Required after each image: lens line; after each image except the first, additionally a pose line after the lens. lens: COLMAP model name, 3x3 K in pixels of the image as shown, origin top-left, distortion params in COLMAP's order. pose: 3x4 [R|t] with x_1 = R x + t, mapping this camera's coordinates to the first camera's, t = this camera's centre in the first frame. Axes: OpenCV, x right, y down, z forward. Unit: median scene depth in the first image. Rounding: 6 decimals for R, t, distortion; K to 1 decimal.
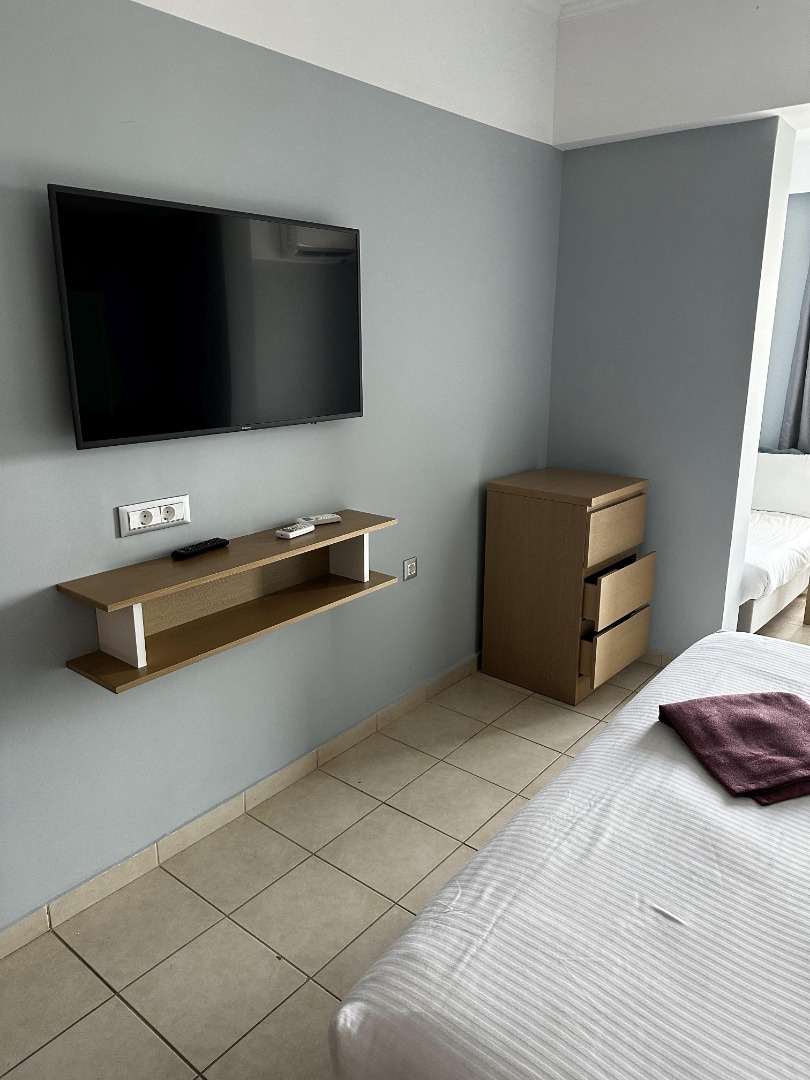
lens RADIAL K [[767.0, 0, 403.0], [0, 767.0, 539.8], [0, 0, 1]] dist [0.009233, -0.014553]
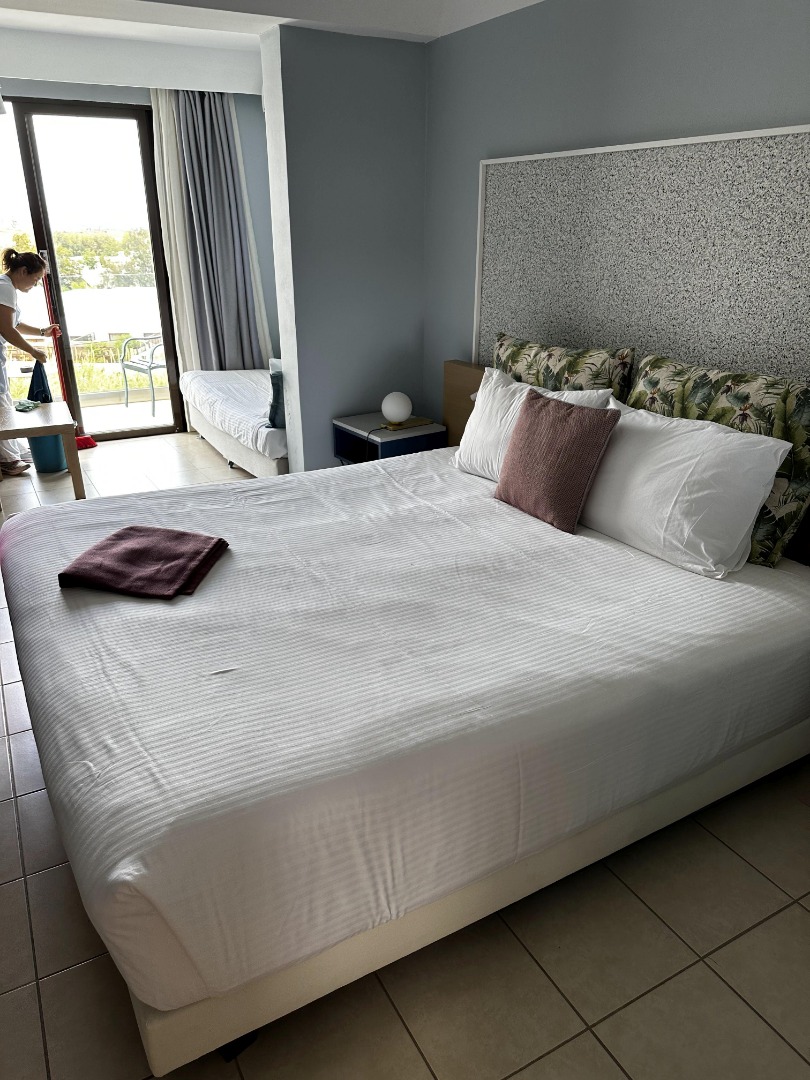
lens RADIAL K [[767.0, 0, 406.6], [0, 767.0, 540.2], [0, 0, 1]] dist [0.009233, -0.014553]
pose [[0.363367, -0.348508, 0.864007, -0.487441], [0.242635, 0.930794, 0.273405, -0.010836], [-0.899496, 0.110292, 0.422780, 0.095756]]
